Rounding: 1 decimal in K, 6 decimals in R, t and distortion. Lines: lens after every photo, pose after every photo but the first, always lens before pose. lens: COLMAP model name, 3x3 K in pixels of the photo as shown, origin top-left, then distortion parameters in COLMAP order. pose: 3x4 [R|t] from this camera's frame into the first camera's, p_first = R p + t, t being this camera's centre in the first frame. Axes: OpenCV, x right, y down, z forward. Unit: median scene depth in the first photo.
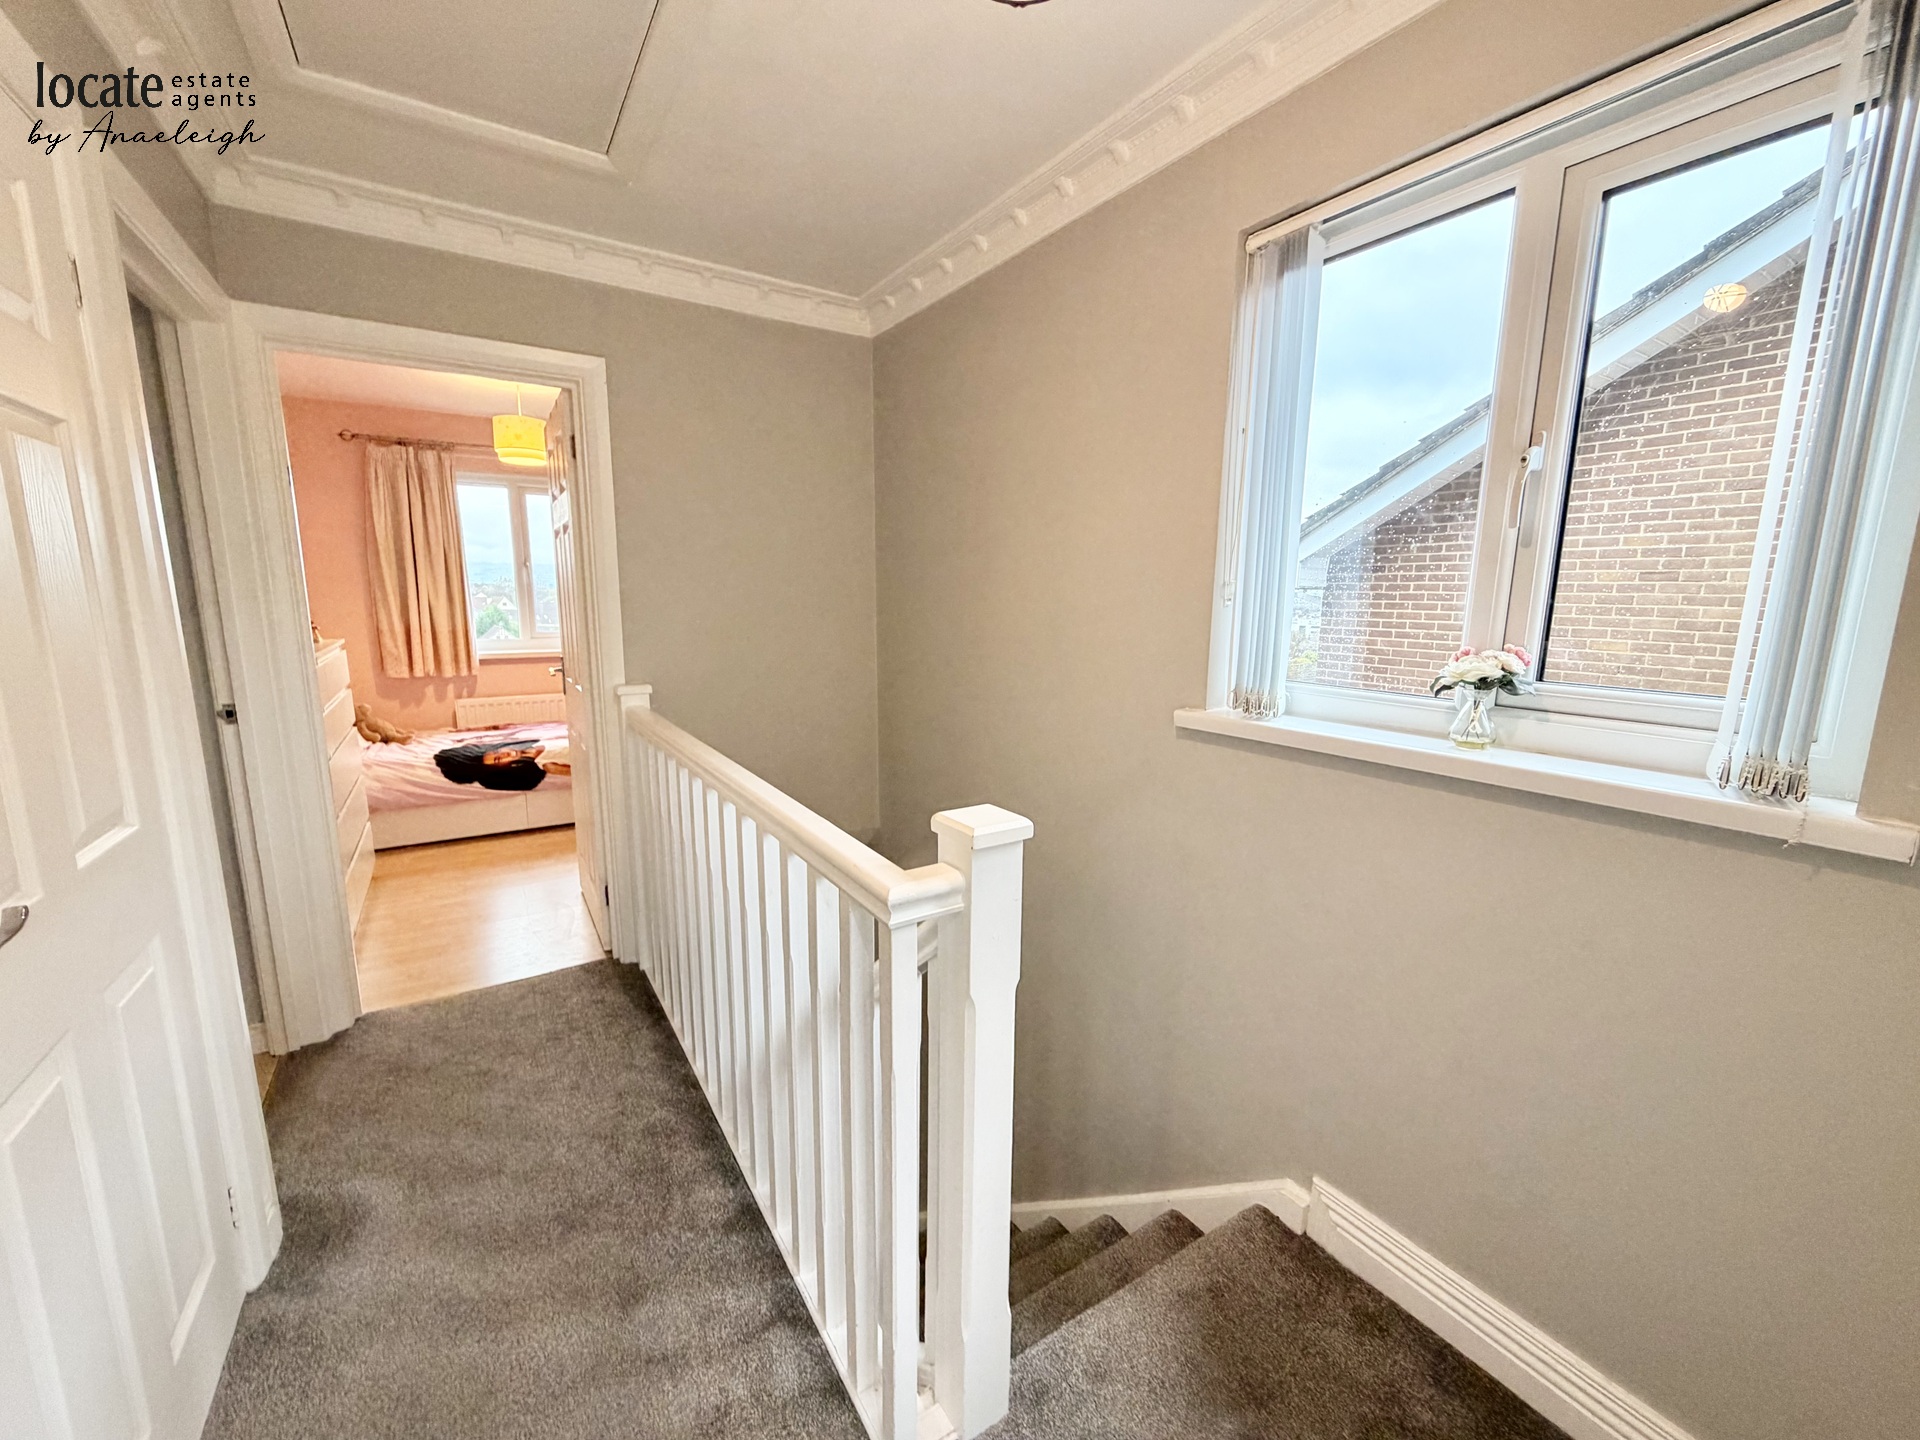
lens RADIAL K [[763.5, 0, 959.8], [0, 763.5, 735.1], [0, 0, 1]] dist [0.000213, 0.000150]
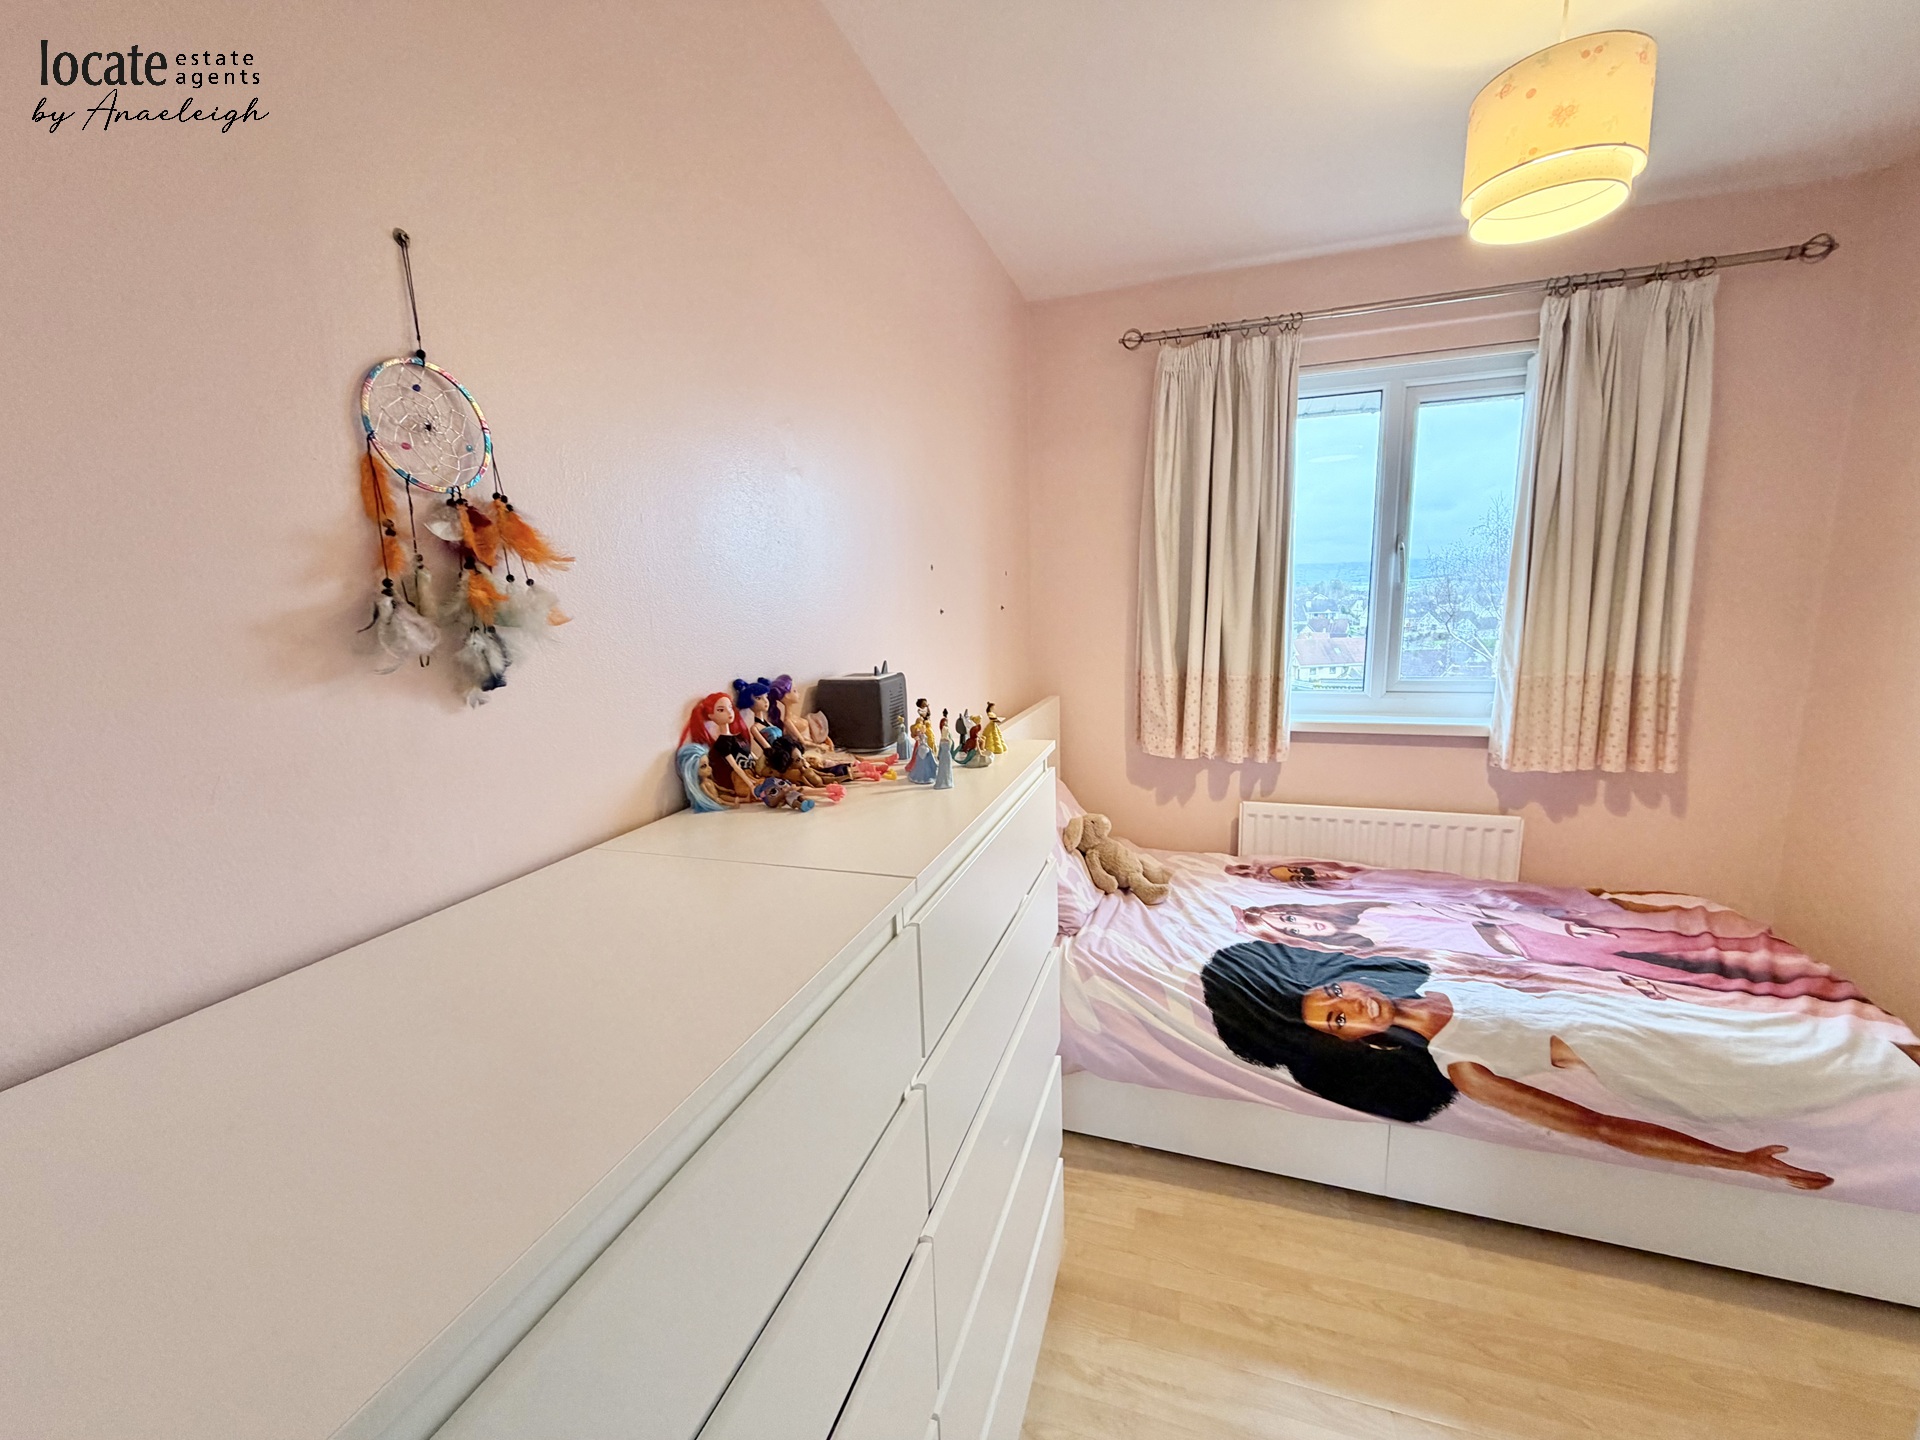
lens RADIAL K [[763.5, 0, 950.9], [0, 763.5, 721.9], [0, 0, 1]] dist [0.000213, 0.000150]
pose [[0.617193, 0.093903, -0.781188, -0.406004], [-0.103397, 0.993922, 0.037784, -0.114360], [0.779988, 0.057452, 0.623151, 0.545314]]
